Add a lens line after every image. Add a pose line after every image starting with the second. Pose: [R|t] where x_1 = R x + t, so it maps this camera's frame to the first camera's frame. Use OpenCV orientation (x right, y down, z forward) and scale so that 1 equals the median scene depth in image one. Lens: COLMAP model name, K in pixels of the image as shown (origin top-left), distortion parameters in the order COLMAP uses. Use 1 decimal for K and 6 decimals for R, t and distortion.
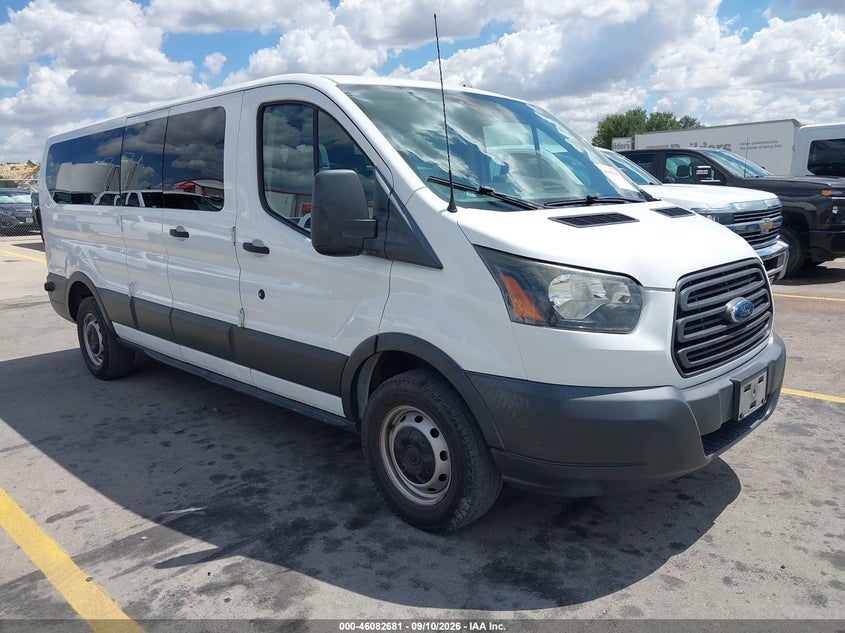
lens RADIAL K [[679.2, 0, 425.1], [0, 679.2, 317.1], [0, 0, 1]] dist [0.017874, -0.036633]
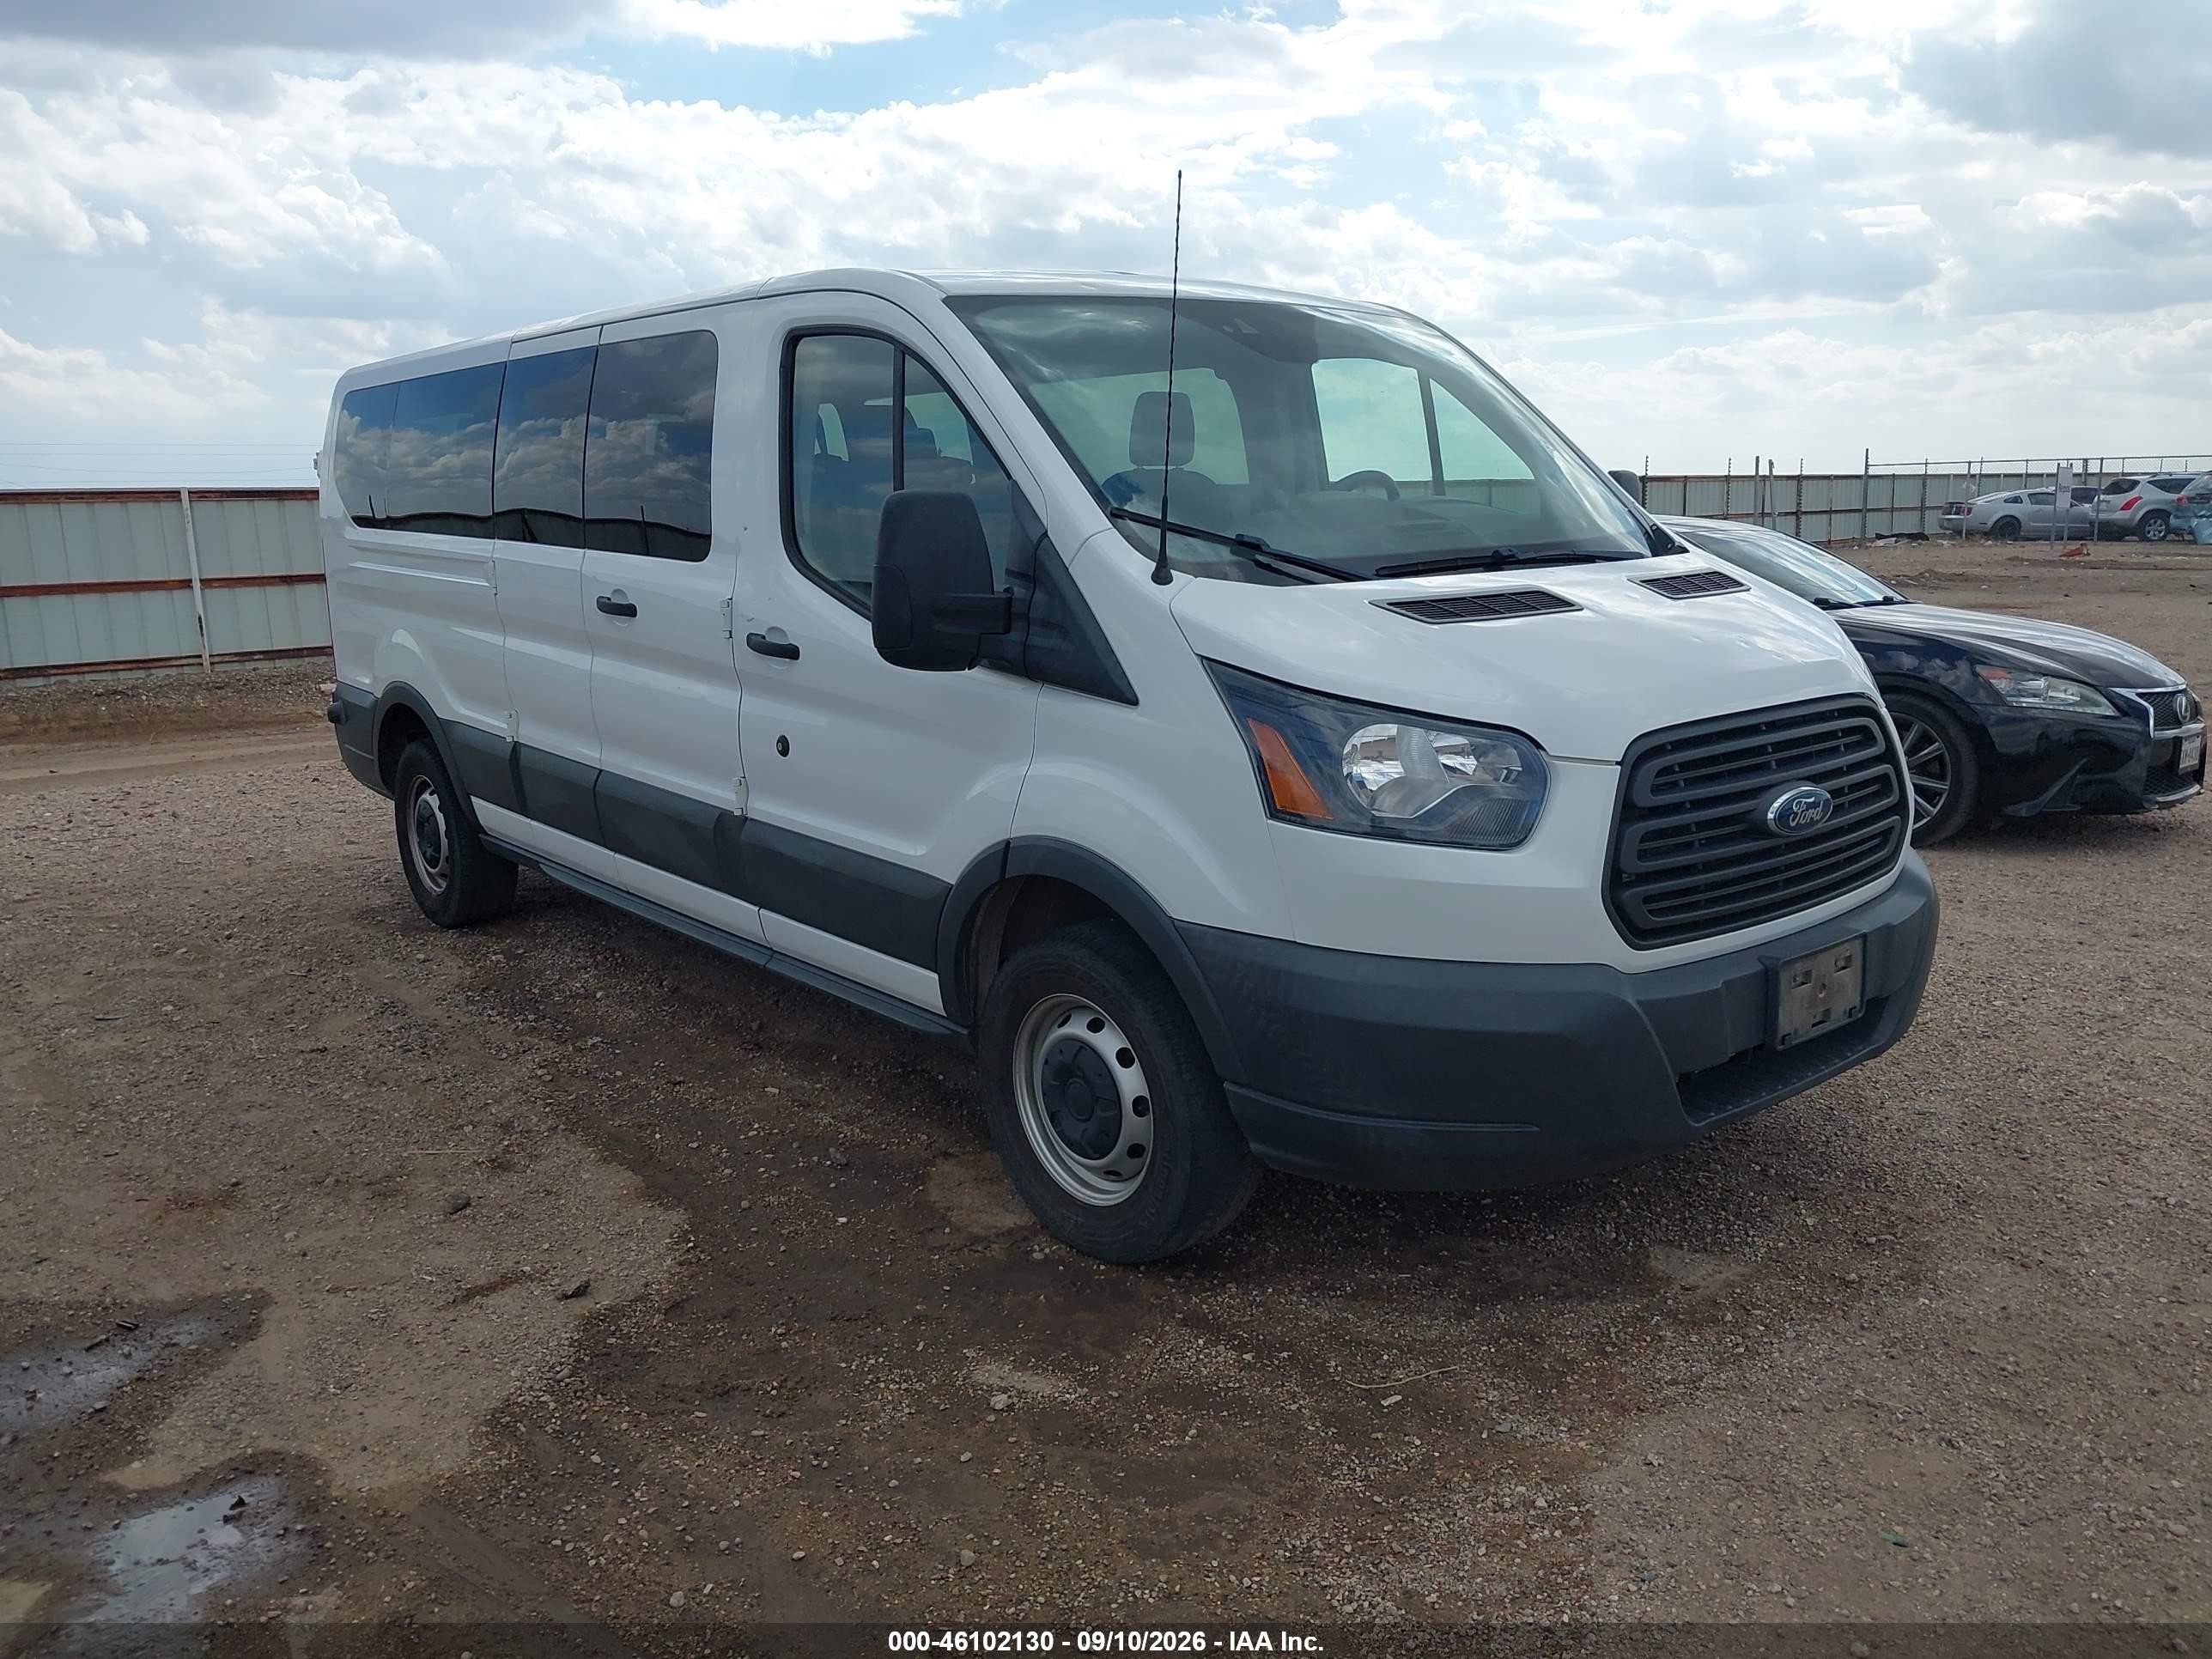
lens RADIAL K [[1778.1, 0, 1134.3], [0, 1778.1, 830.3], [0, 0, 1]] dist [0.017874, -0.036633]
pose [[0.996317, 0.029572, -0.080482, 0.112990], [-0.028559, 0.999498, 0.013714, -0.000161], [0.080848, -0.011365, 0.996662, -0.213534]]
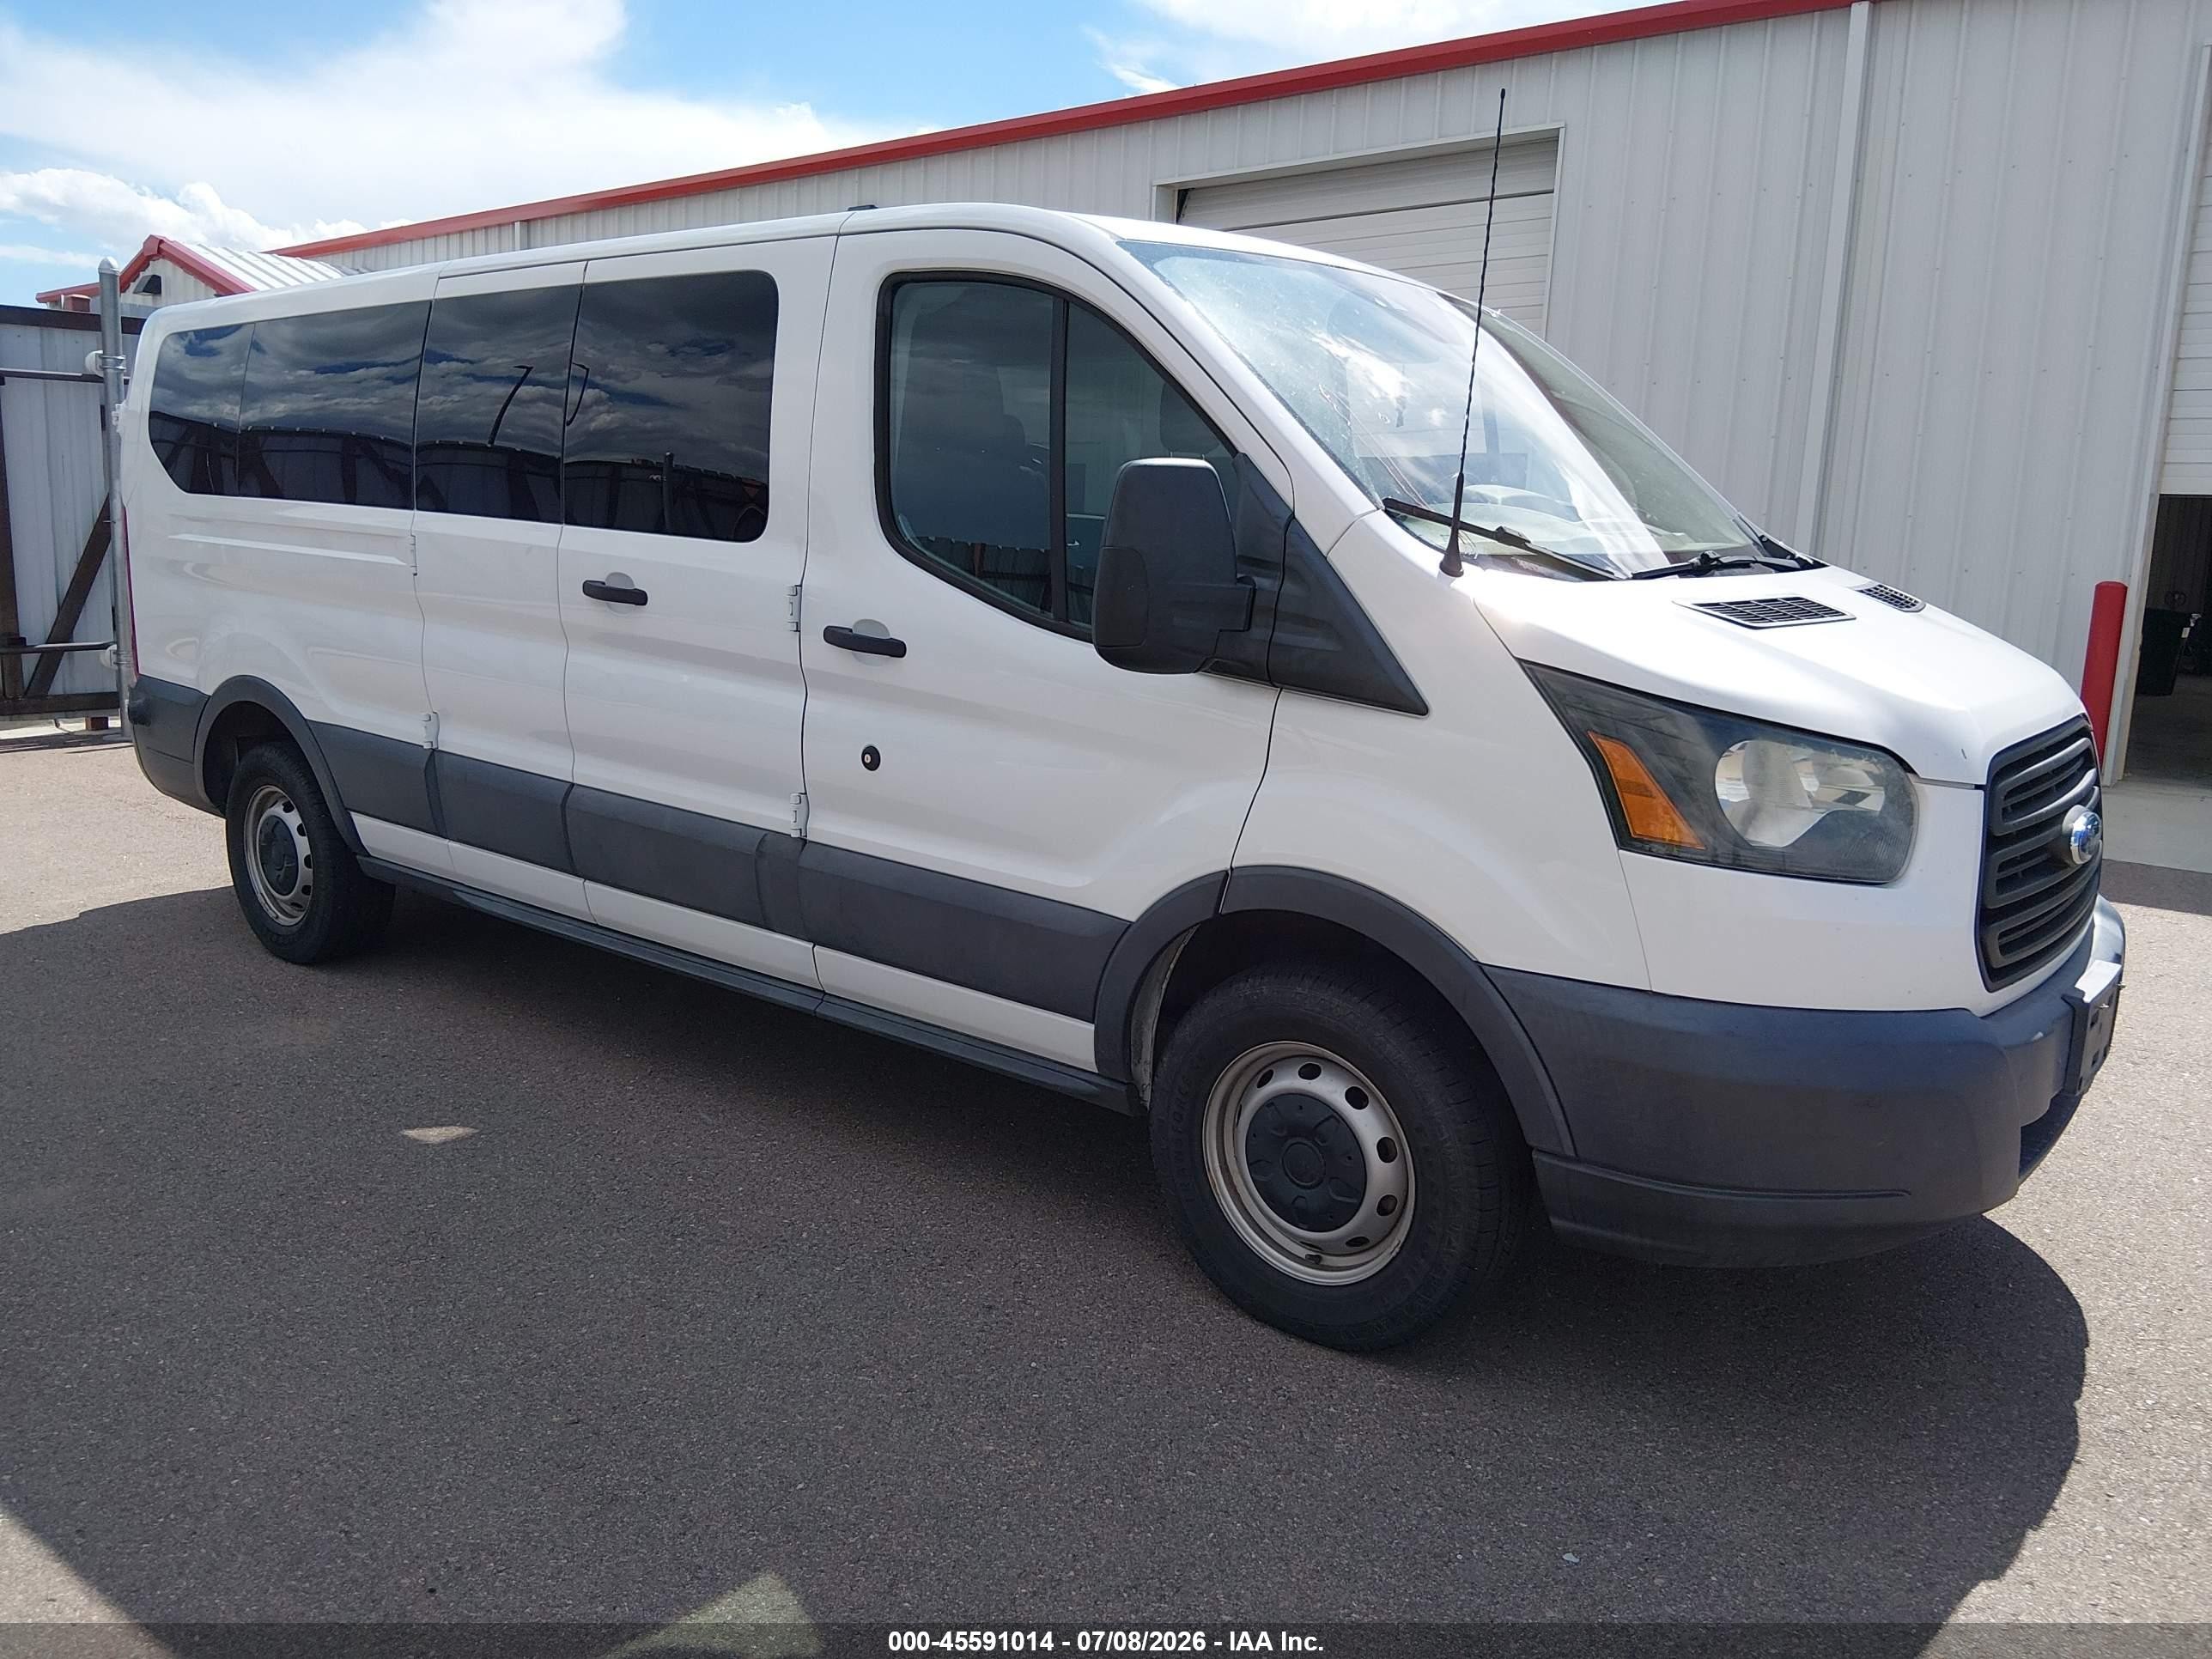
lens RADIAL K [[1778.1, 0, 1113.2], [0, 1778.1, 843.8], [0, 0, 1]] dist [0.017874, -0.036633]
pose [[0.994257, 0.030773, 0.102502, -0.244899], [-0.031767, 0.999463, 0.008085, 0.003916], [-0.102198, -0.011294, 0.994700, -0.049569]]
